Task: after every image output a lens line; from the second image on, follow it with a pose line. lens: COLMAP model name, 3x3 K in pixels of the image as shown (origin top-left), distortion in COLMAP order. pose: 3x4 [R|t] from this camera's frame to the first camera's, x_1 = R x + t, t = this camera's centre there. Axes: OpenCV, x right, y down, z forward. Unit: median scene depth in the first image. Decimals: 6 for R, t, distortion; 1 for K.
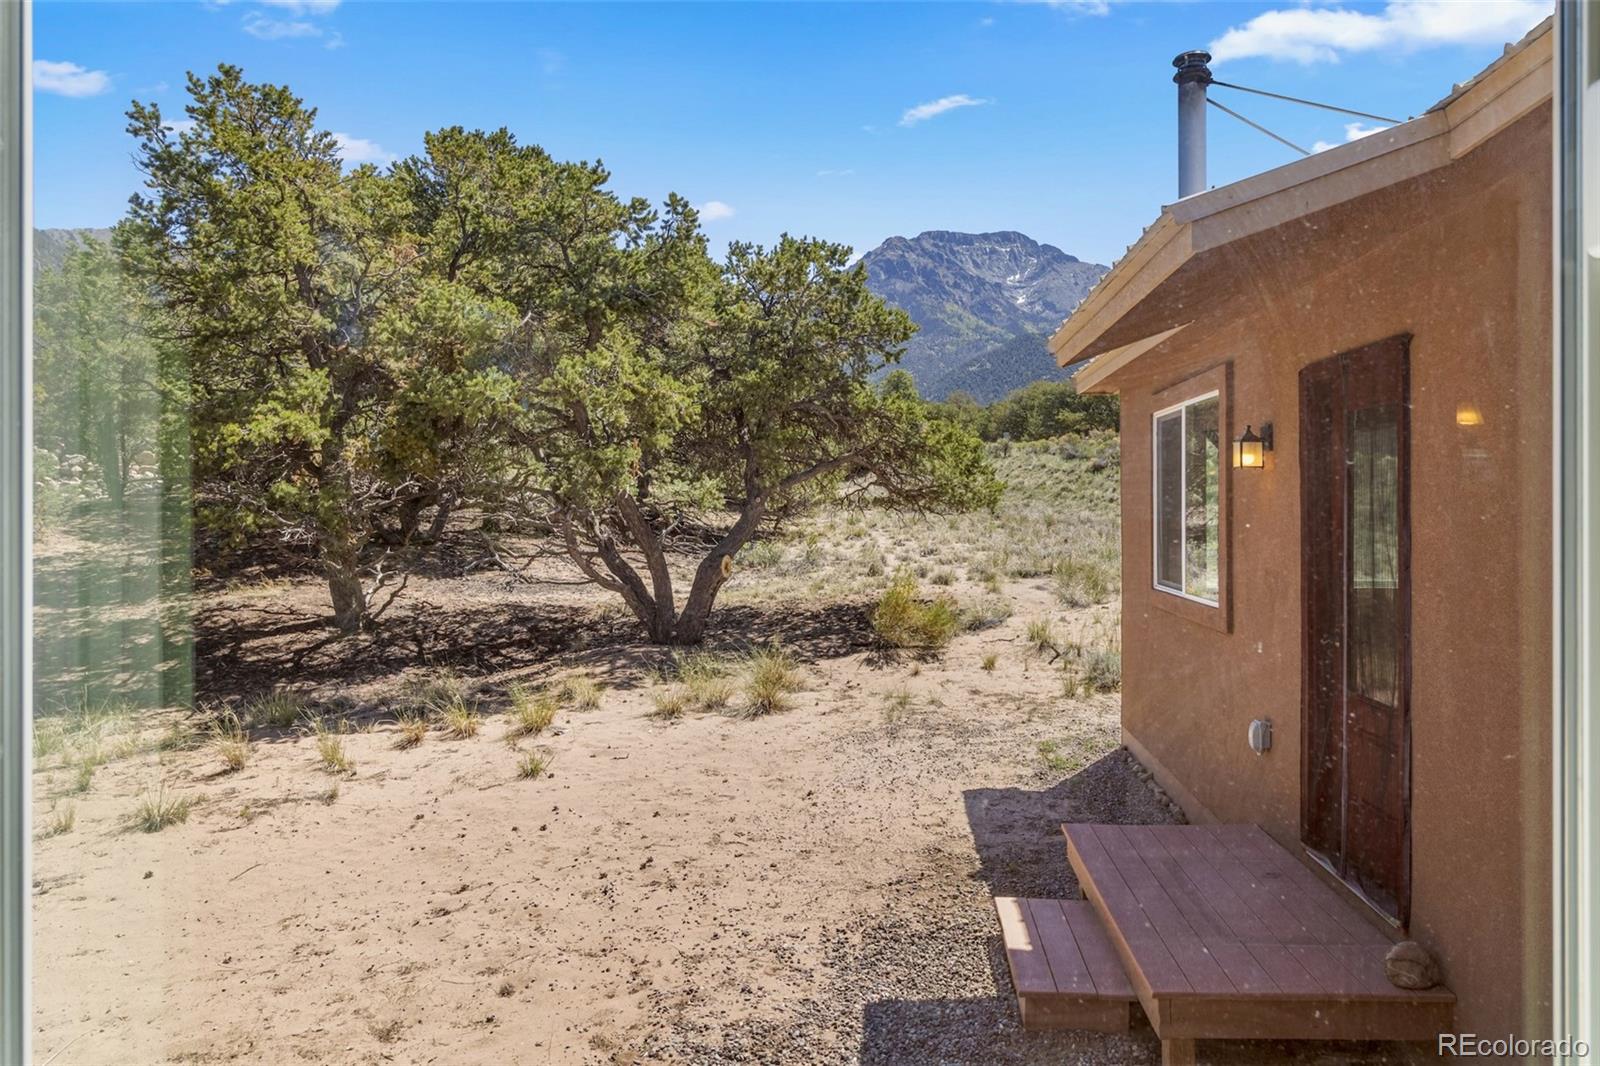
lens RADIAL K [[1011.1, 0, 832.8], [0, 1011.1, 507.0], [0, 0, 1]] dist [0.007833, -0.003967]
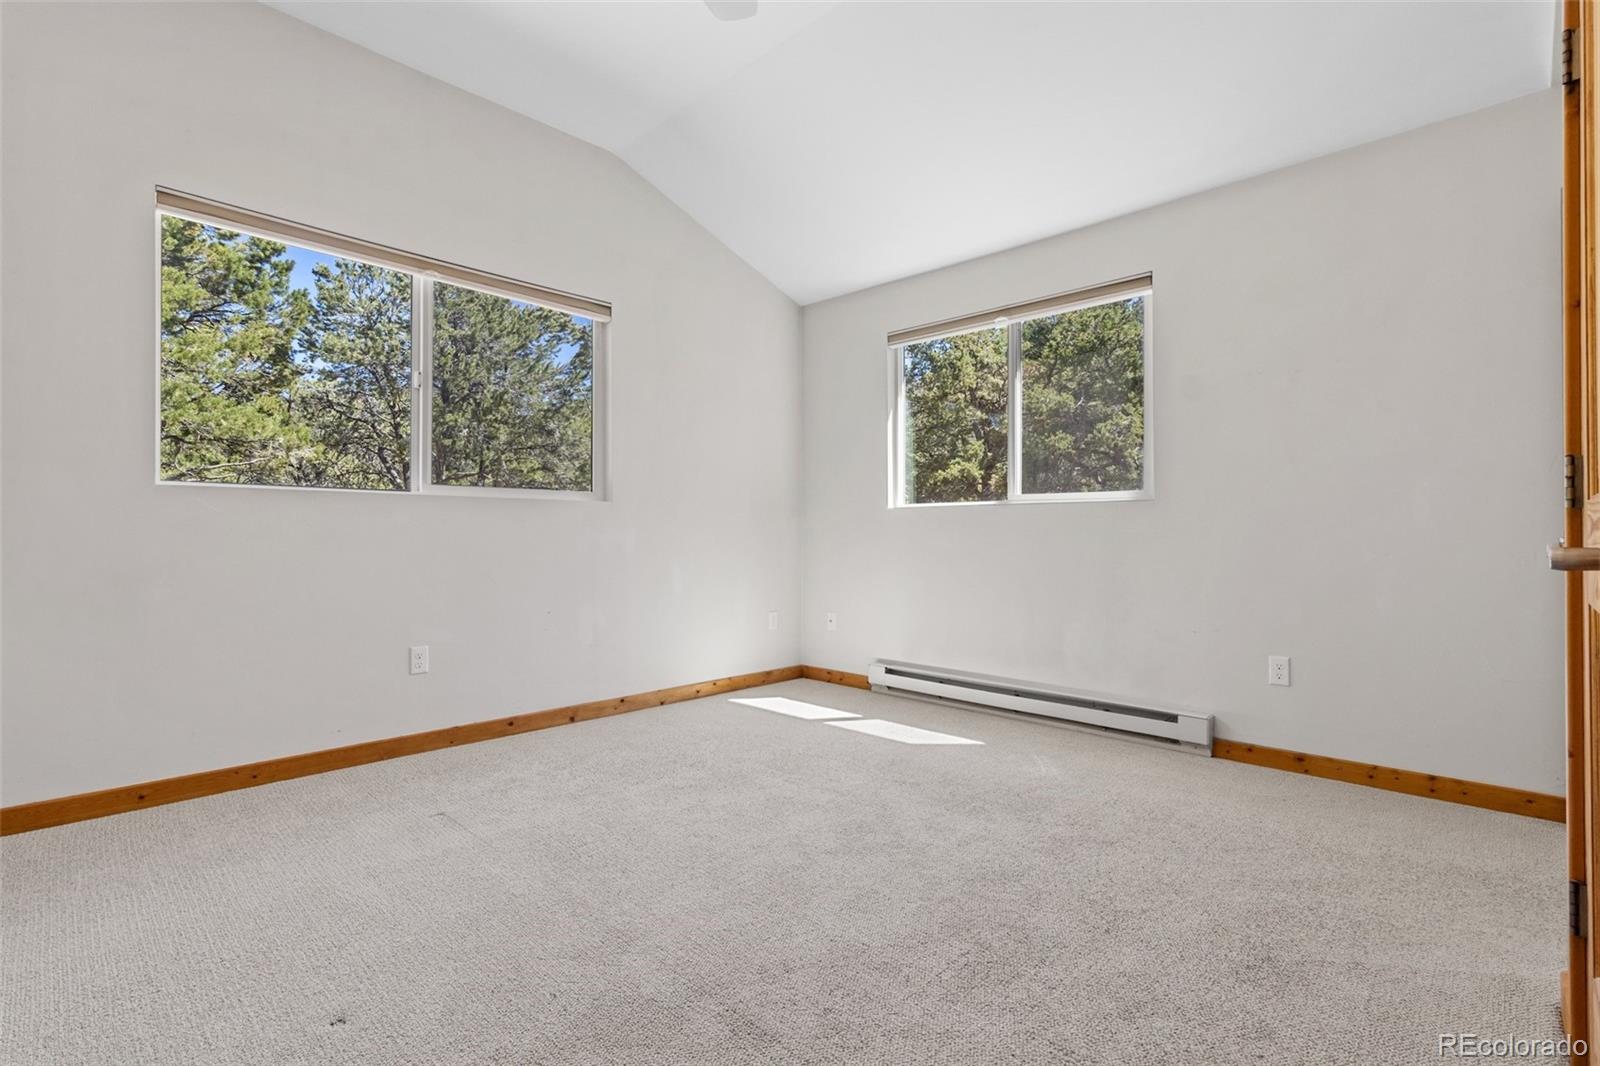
lens RADIAL K [[744.7, 0, 806.1], [0, 744.7, 528.9], [0, 0, 1]] dist [-0.002729, 0.000889]
pose [[0.751233, -0.003927, -0.660025, 0.170676], [-0.001503, 0.999970, -0.007660, 0.042293], [0.660035, 0.006747, 0.751204, -0.267223]]
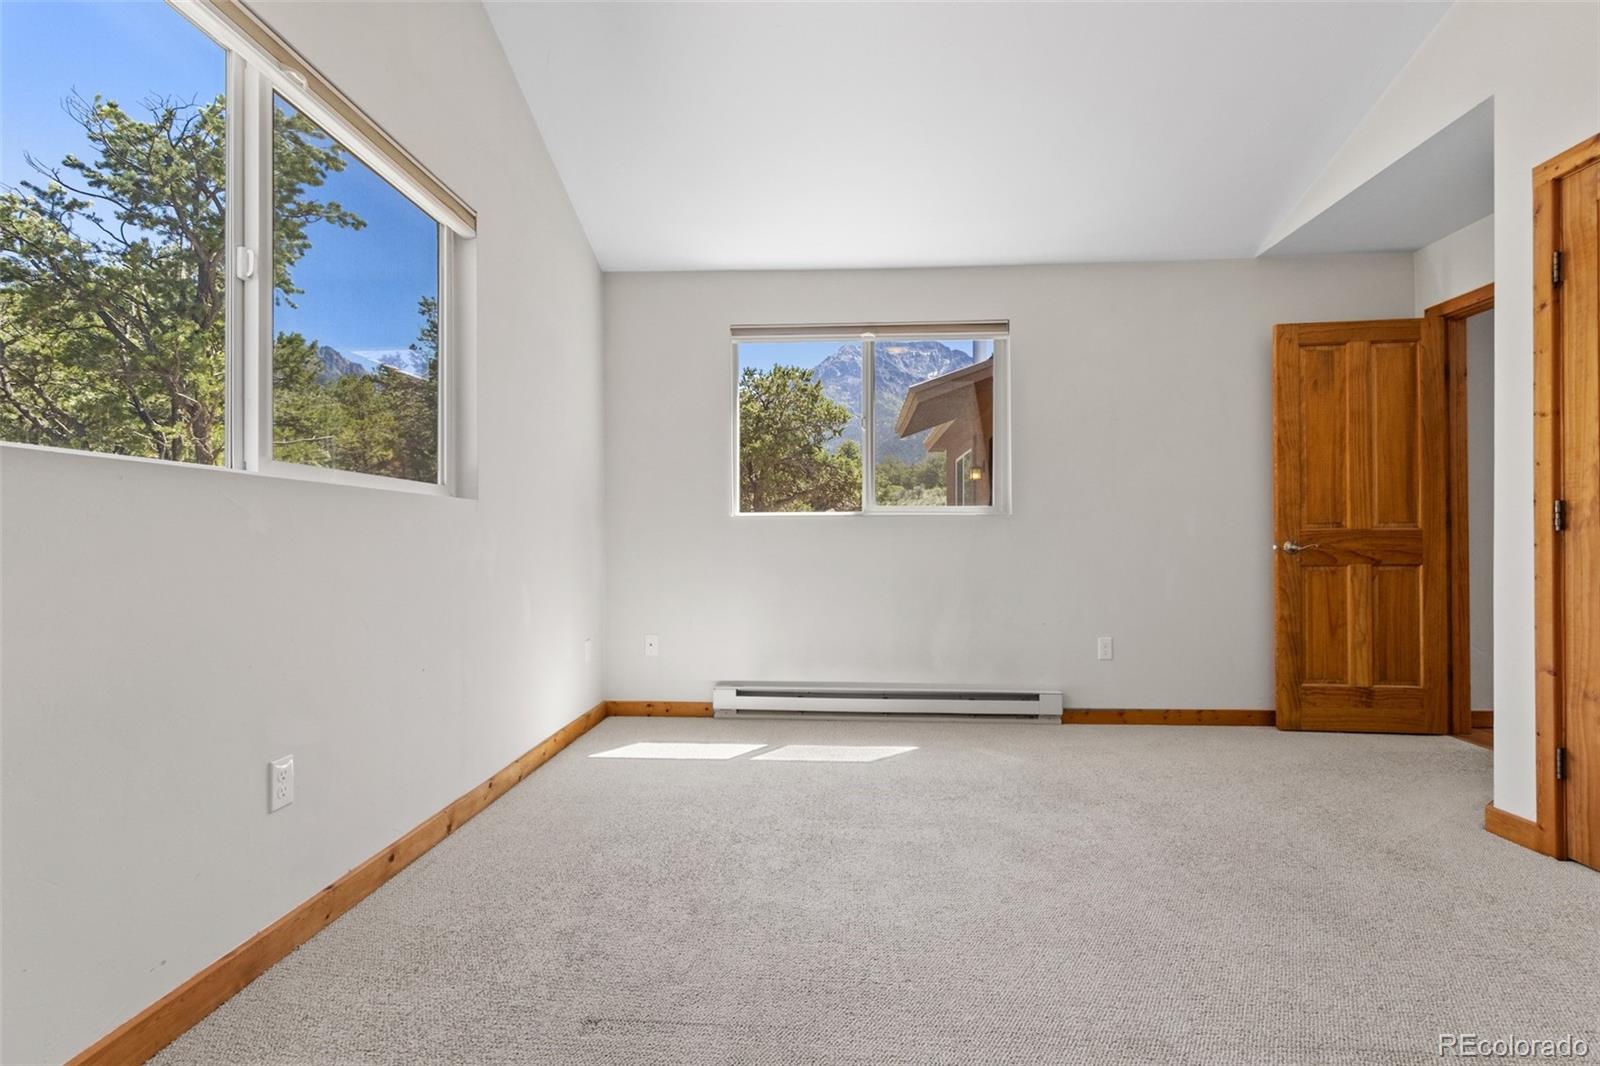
lens RADIAL K [[743.2, 0, 792.1], [0, 743.2, 534.5], [0, 0, 1]] dist [-0.001318, -0.000042]
pose [[0.999886, -0.001905, -0.014999, -0.000087], [0.001774, 0.999960, -0.008732, 0.040689], [0.015015, 0.008705, 0.999849, -0.299772]]
